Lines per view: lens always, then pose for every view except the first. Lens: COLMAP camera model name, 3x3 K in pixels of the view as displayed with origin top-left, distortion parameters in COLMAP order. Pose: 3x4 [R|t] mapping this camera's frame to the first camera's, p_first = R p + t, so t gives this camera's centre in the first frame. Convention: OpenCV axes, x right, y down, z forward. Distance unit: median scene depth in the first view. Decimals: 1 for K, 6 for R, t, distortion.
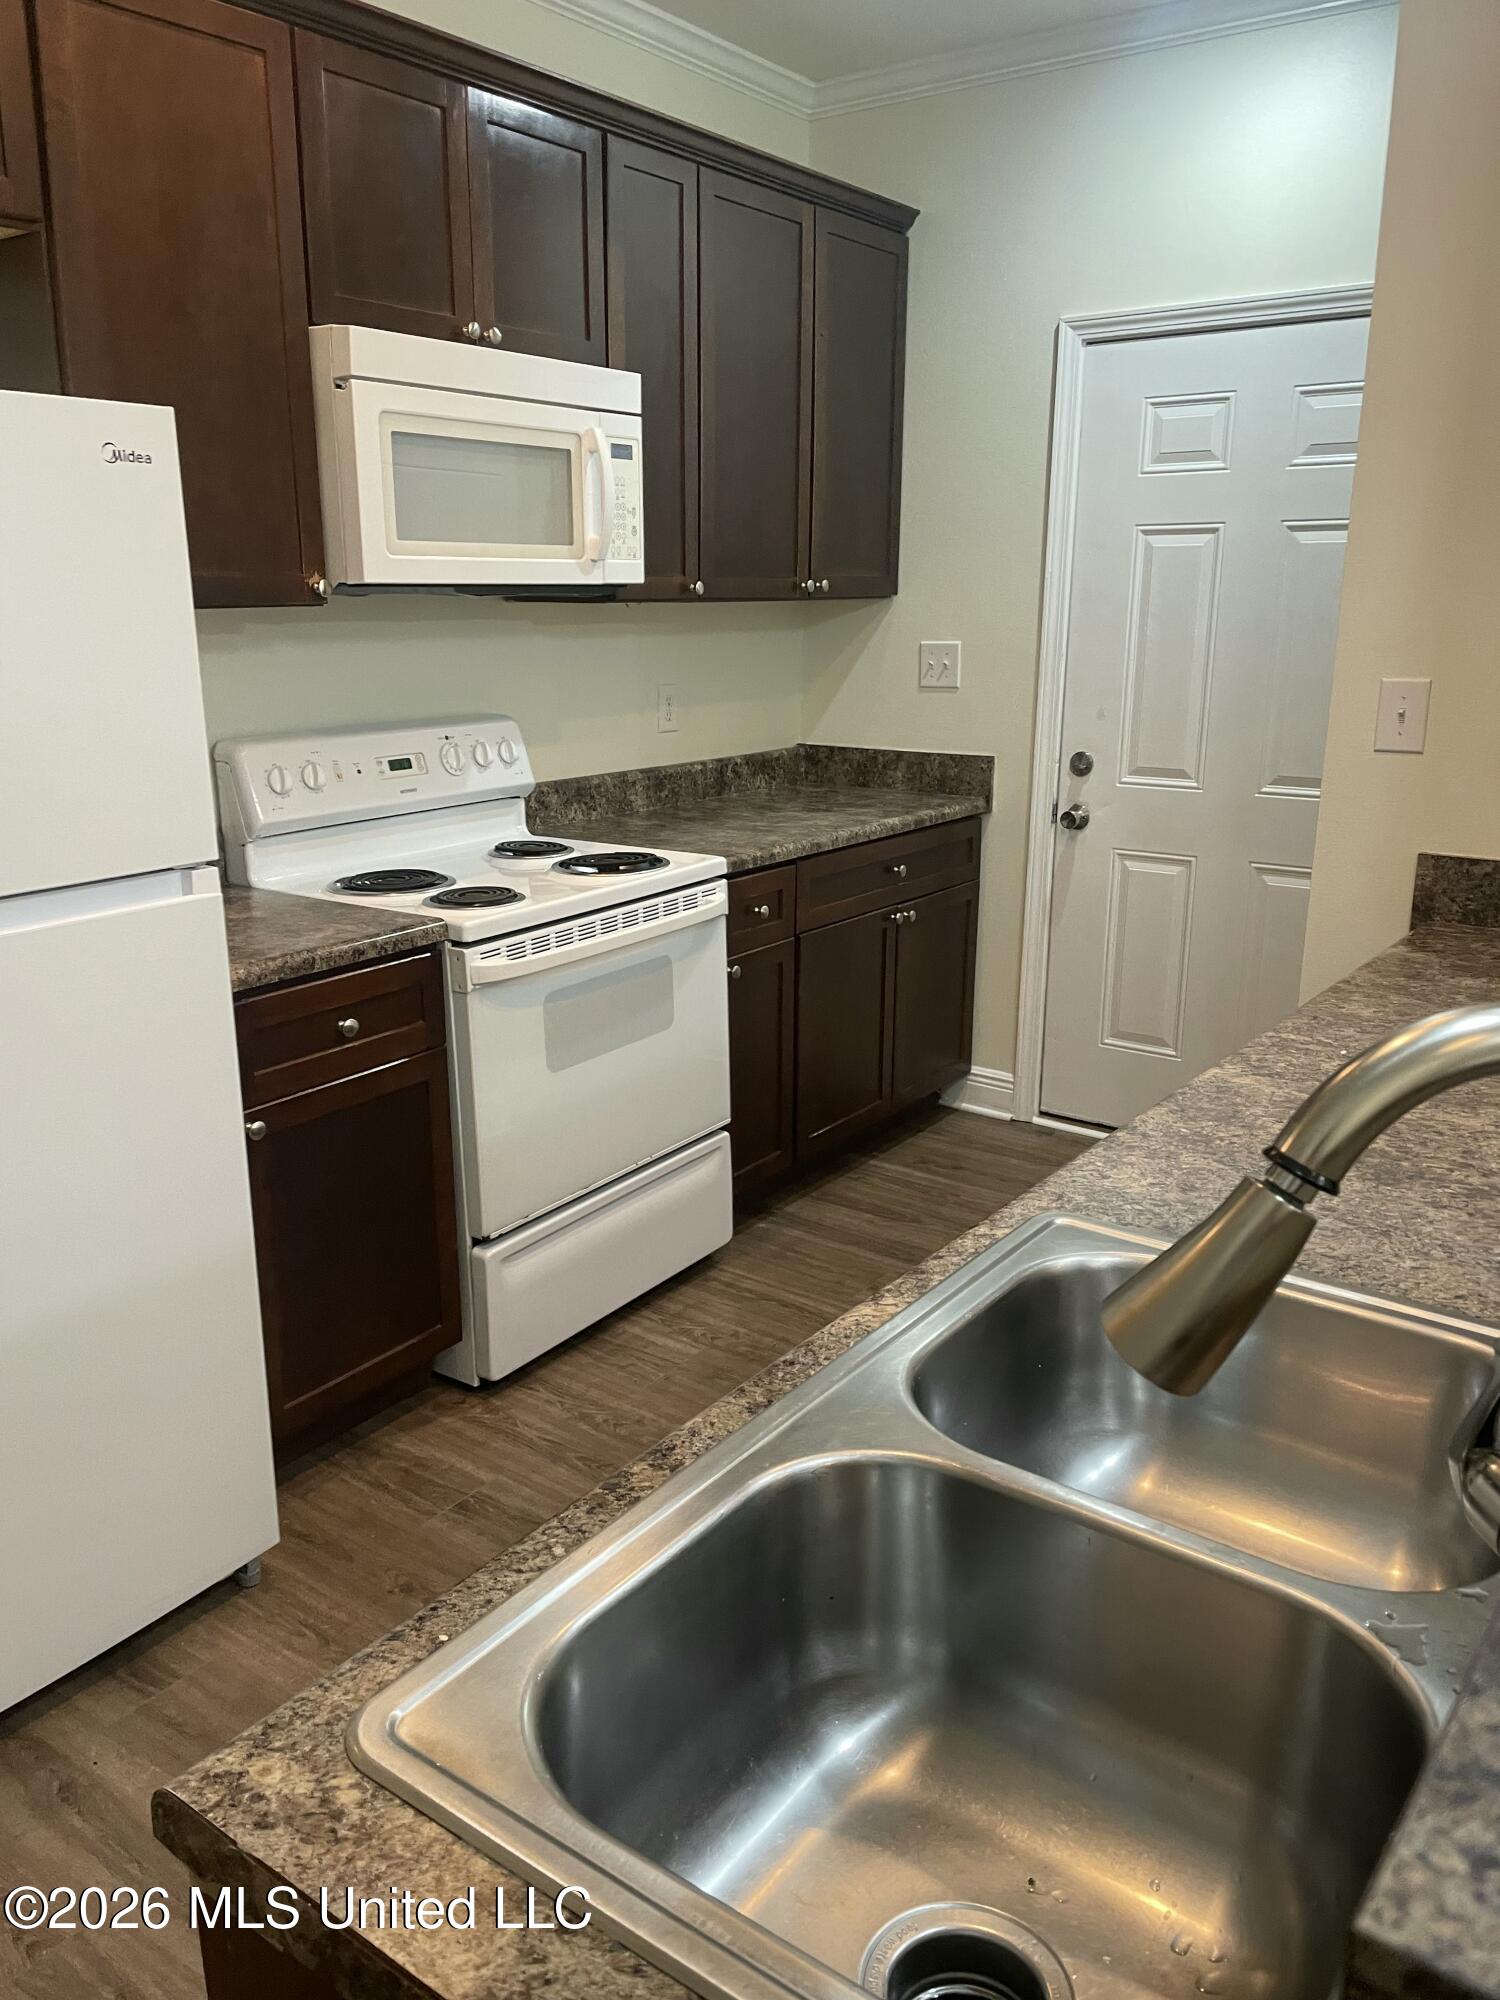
lens RADIAL K [[1514.5, 0, 756.6], [0, 1514.5, 1029.9], [0, 0, 1]] dist [0.098024, -0.127903]
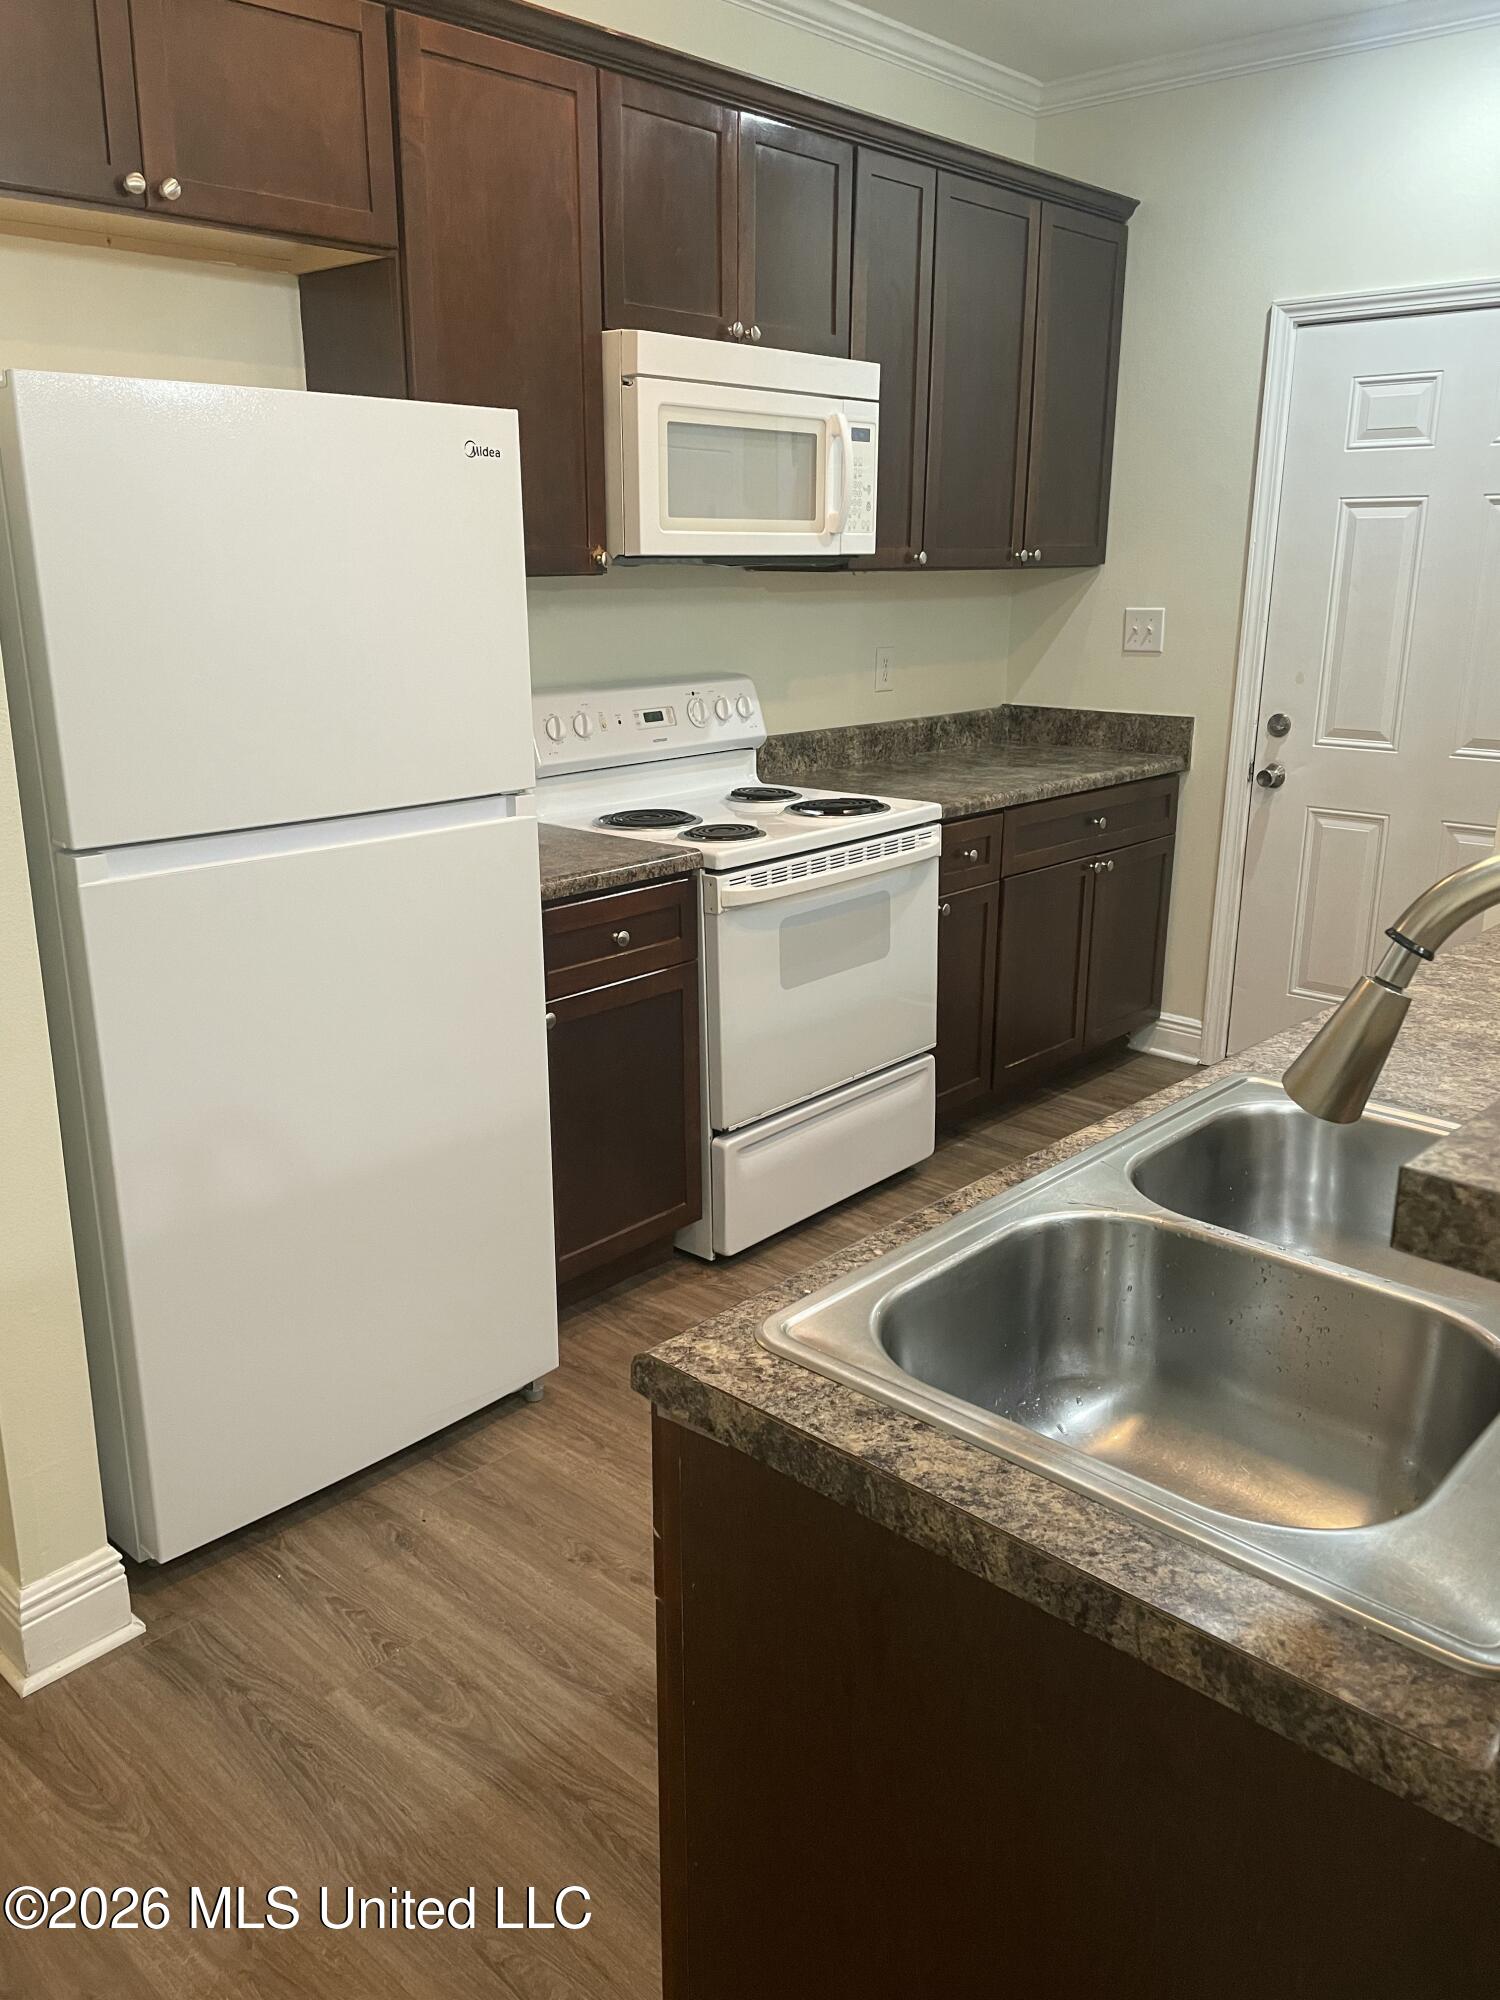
lens RADIAL K [[1509.7, 0, 772.5], [0, 1509.7, 1007.9], [0, 0, 1]] dist [0.104347, -0.155514]
pose [[0.994150, 0.033017, -0.102840, -0.024371], [-0.032336, 0.999443, 0.008279, 0.028959], [0.103056, -0.004905, 0.994663, -0.105136]]
